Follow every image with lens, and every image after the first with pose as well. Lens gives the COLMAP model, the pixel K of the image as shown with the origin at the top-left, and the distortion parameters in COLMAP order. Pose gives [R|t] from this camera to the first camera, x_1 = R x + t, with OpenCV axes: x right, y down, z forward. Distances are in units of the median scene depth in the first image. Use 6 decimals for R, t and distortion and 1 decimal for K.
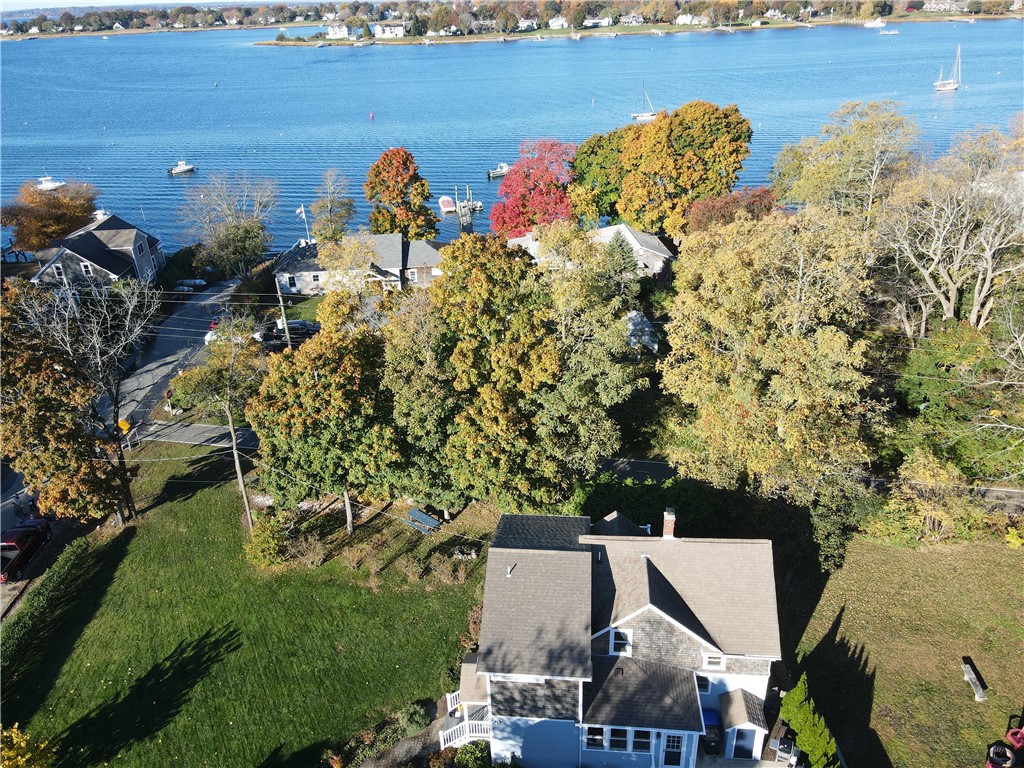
lens RADIAL K [[764.6, 0, 512.0], [0, 764.6, 384.0], [0, 0, 1]] dist [0.046274, -0.039425]
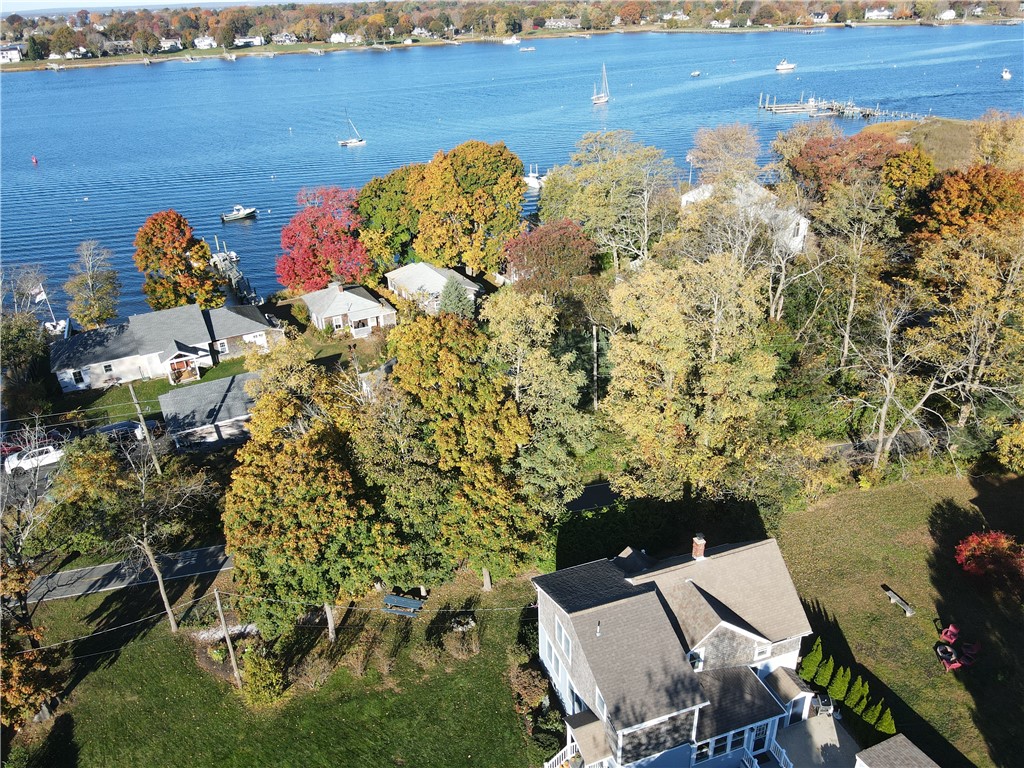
lens RADIAL K [[764.6, 0, 512.0], [0, 764.6, 384.0], [0, 0, 1]] dist [0.046274, -0.039425]
pose [[0.908049, -0.186220, 0.375192, -0.171936], [0.190623, 0.981326, 0.025712, -0.055373], [-0.372974, 0.048172, 0.926591, 0.010971]]
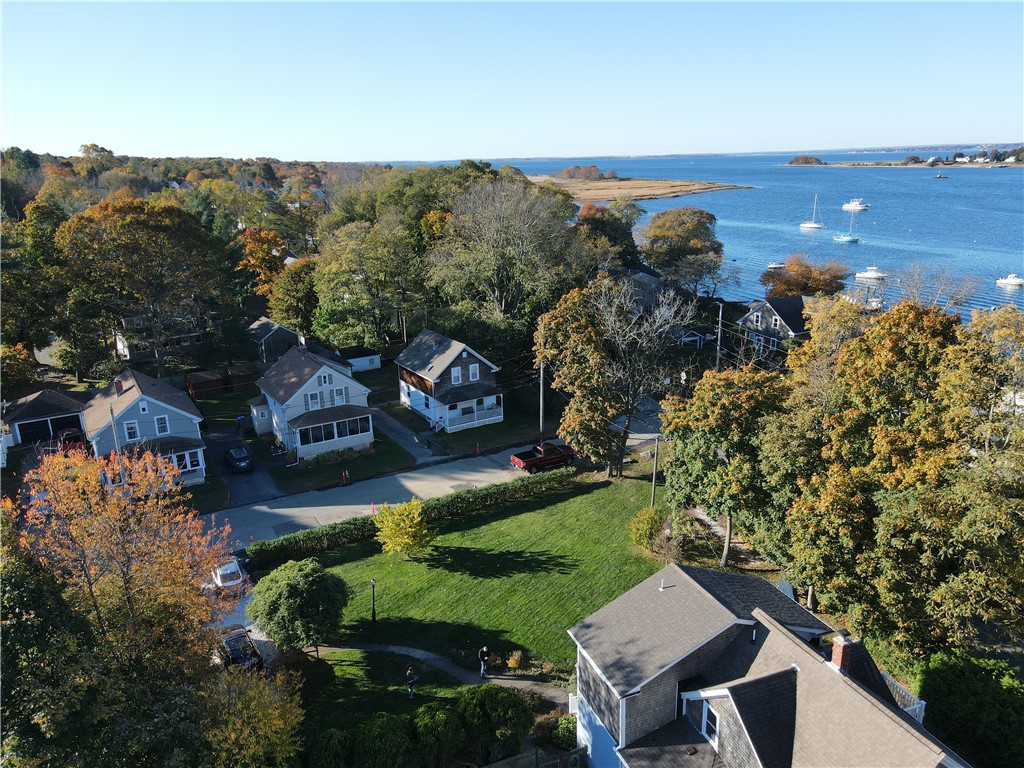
lens RADIAL K [[764.6, 0, 512.0], [0, 764.6, 384.0], [0, 0, 1]] dist [0.046274, -0.039425]
pose [[0.455390, 0.272345, -0.847613, 0.254965], [-0.397451, 0.914114, 0.080178, 0.001324], [0.796651, 0.300372, 0.524522, 0.094276]]
